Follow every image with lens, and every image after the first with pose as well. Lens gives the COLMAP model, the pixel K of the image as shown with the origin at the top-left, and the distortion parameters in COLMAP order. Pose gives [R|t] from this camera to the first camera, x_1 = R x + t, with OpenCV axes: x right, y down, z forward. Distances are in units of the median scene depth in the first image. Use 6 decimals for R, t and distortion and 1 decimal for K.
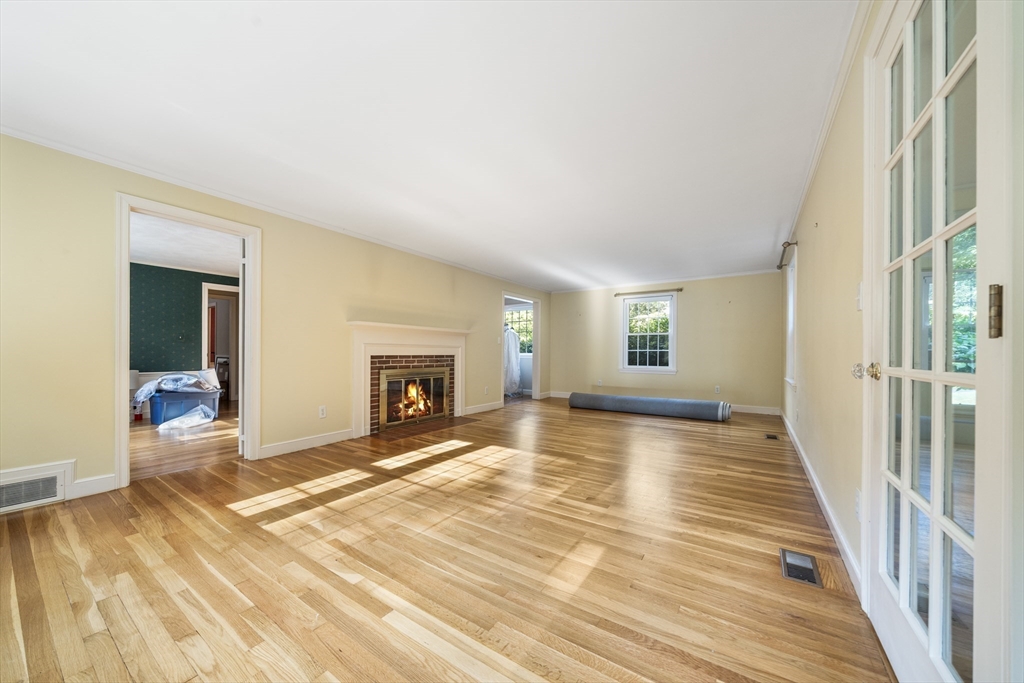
lens RADIAL K [[358.5, 0, 506.8], [0, 358.5, 351.0], [0, 0, 1]] dist [-0.000026, 0.000002]
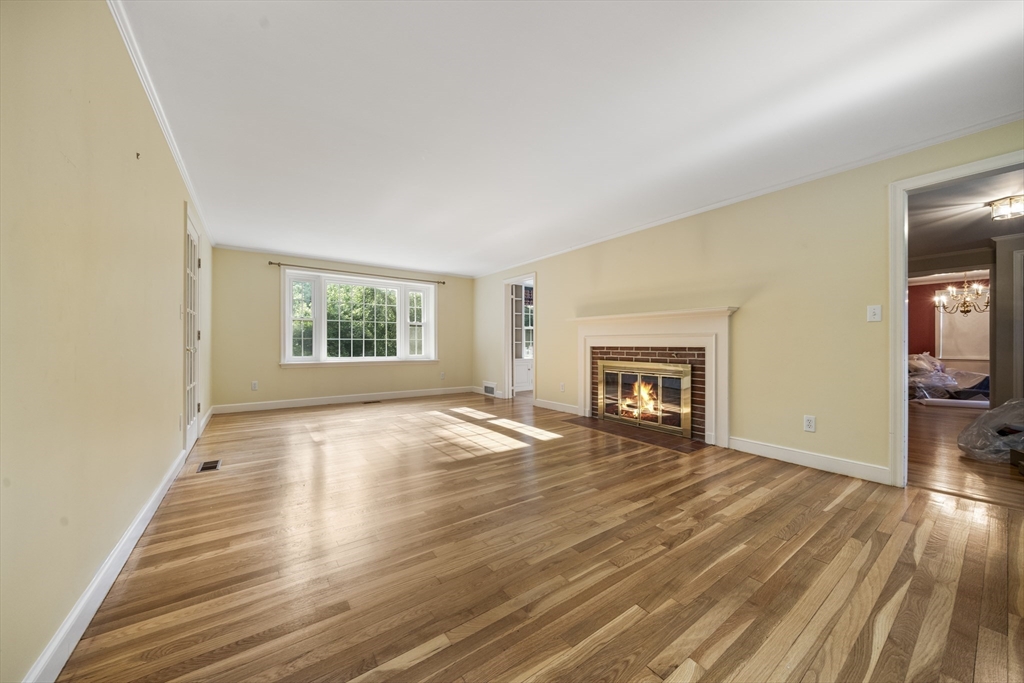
lens RADIAL K [[358.5, 0, 506.8], [0, 358.5, 351.0], [0, 0, 1]] dist [-0.000026, 0.000002]
pose [[-0.344318, 0.012672, -0.938768, 0.727190], [0.001593, 0.999915, 0.012913, 0.011486], [0.938852, 0.002950, -0.344309, 1.102431]]
